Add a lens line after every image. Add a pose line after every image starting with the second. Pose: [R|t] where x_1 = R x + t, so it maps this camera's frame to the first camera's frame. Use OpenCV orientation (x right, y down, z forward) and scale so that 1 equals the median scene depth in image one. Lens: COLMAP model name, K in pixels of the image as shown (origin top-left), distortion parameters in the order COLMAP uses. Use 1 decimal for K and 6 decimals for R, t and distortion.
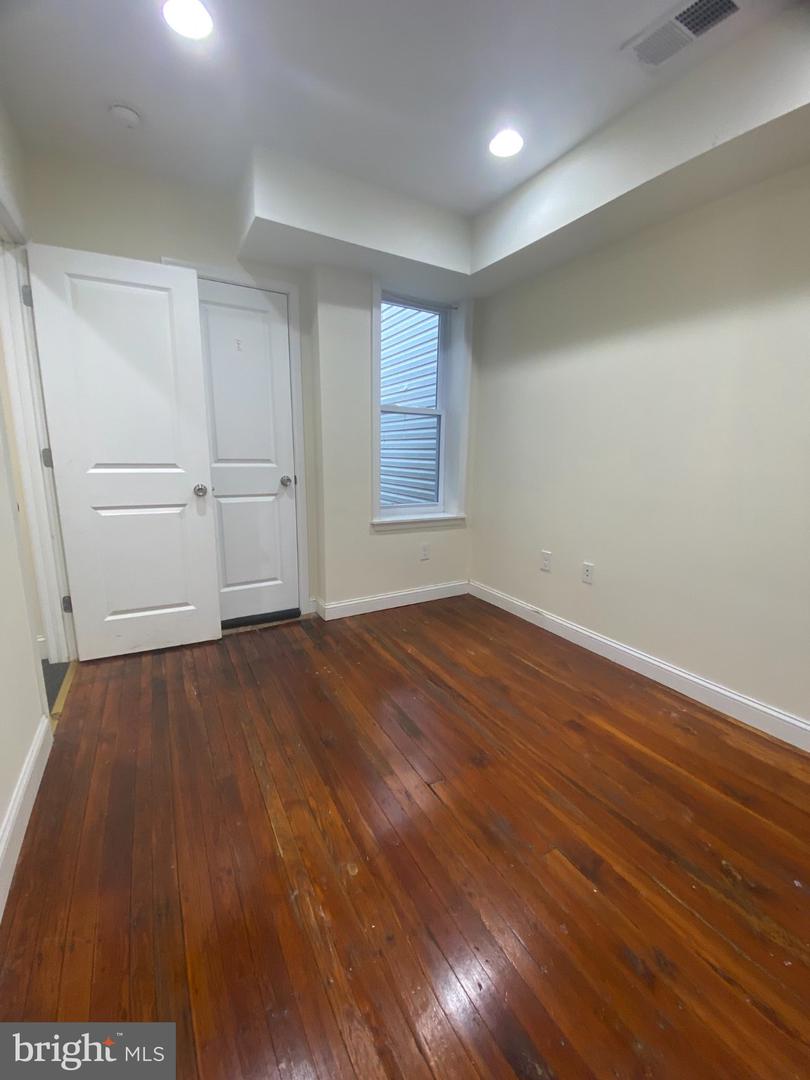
lens RADIAL K [[435.3, 0, 412.0], [0, 435.3, 536.2], [0, 0, 1]] dist [-0.000224, -0.000150]
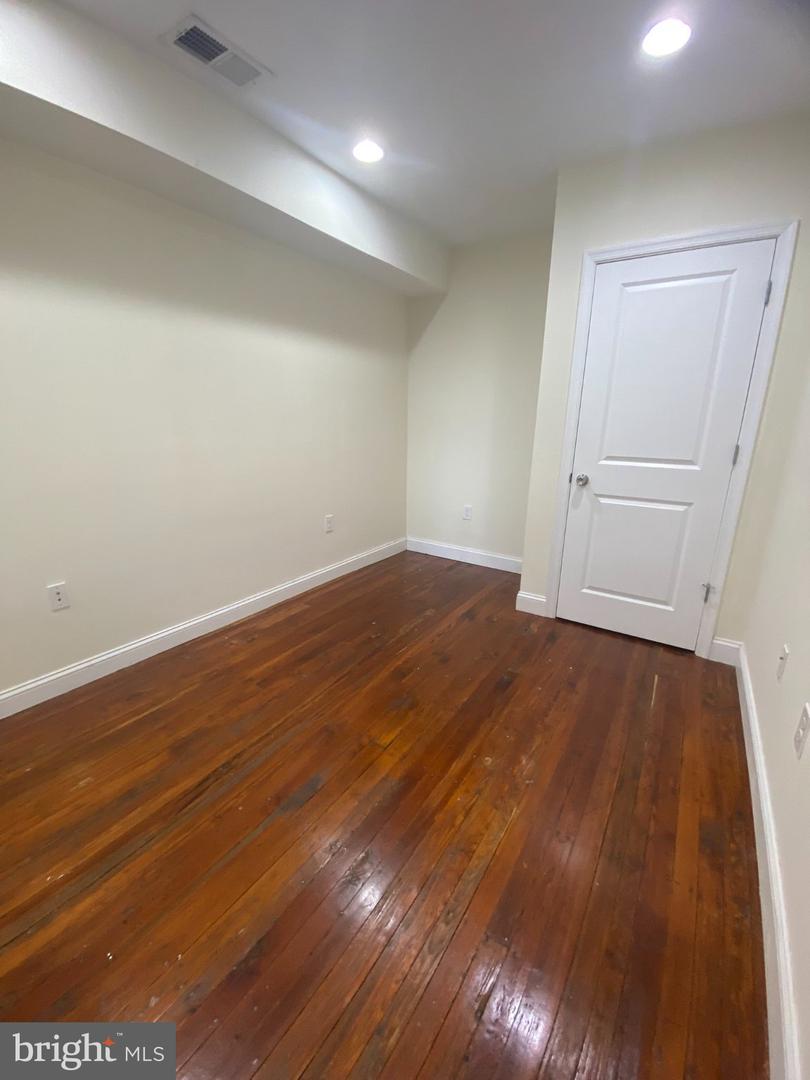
lens RADIAL K [[435.3, 0, 412.0], [0, 435.3, 536.2], [0, 0, 1]] dist [-0.000224, -0.000150]
pose [[-0.444670, -0.257145, 0.857989, -0.664908], [0.156740, 0.920783, 0.357198, -0.252450], [-0.881874, 0.293316, -0.369140, 0.995422]]
